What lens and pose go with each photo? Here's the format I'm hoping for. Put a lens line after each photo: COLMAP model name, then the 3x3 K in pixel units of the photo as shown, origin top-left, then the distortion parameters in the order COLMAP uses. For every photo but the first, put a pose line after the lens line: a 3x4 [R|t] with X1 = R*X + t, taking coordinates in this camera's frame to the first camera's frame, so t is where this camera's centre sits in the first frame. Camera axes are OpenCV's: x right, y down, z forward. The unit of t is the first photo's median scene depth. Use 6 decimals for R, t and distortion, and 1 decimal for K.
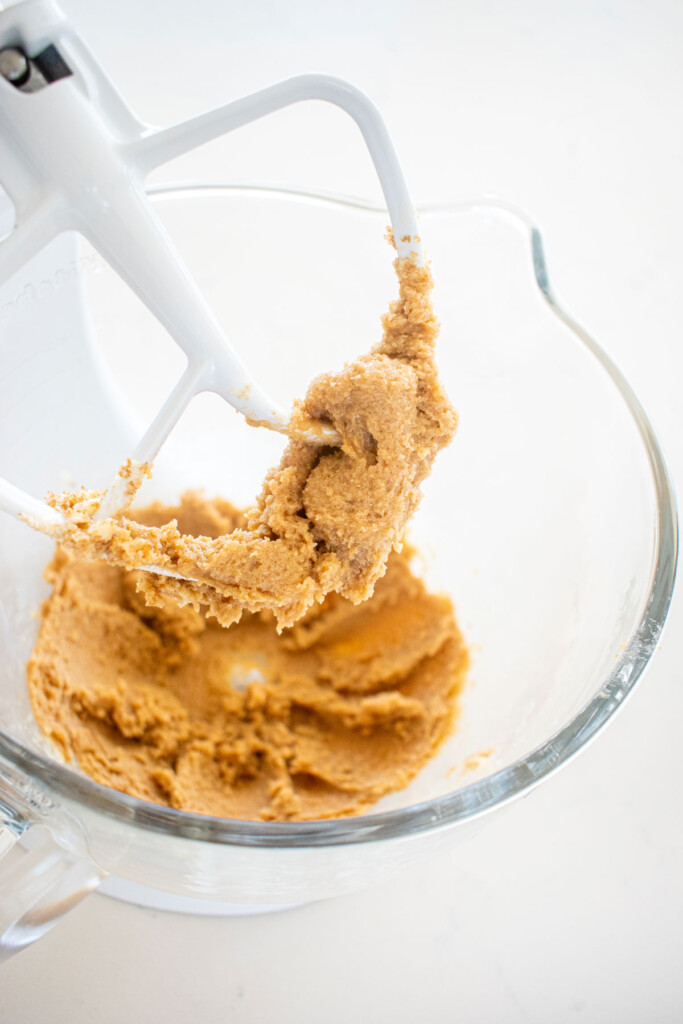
lens RADIAL K [[853.7, 0, 341.5], [0, 853.7, 512.0], [0, 0, 1]] dist [-0.107034, 0.002670]
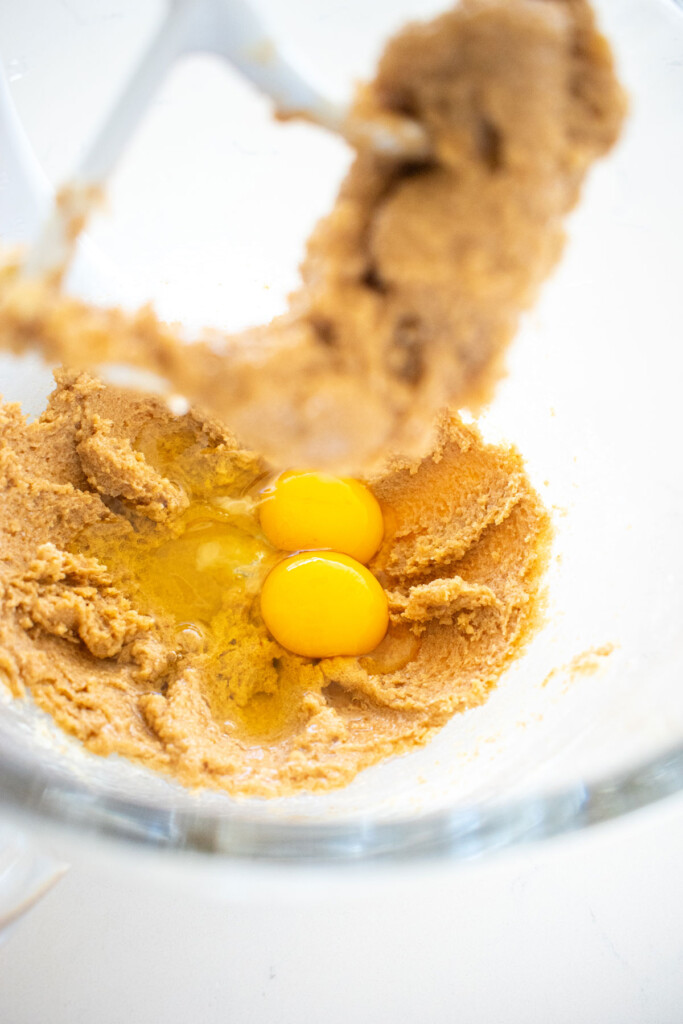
lens RADIAL K [[853.7, 0, 341.5], [0, 853.7, 512.0], [0, 0, 1]] dist [-0.107034, 0.002670]
pose [[0.997463, -0.053691, 0.046736, -0.071432], [0.048067, 0.992304, 0.114116, 0.068114], [-0.052503, -0.111580, 0.992367, 0.275848]]
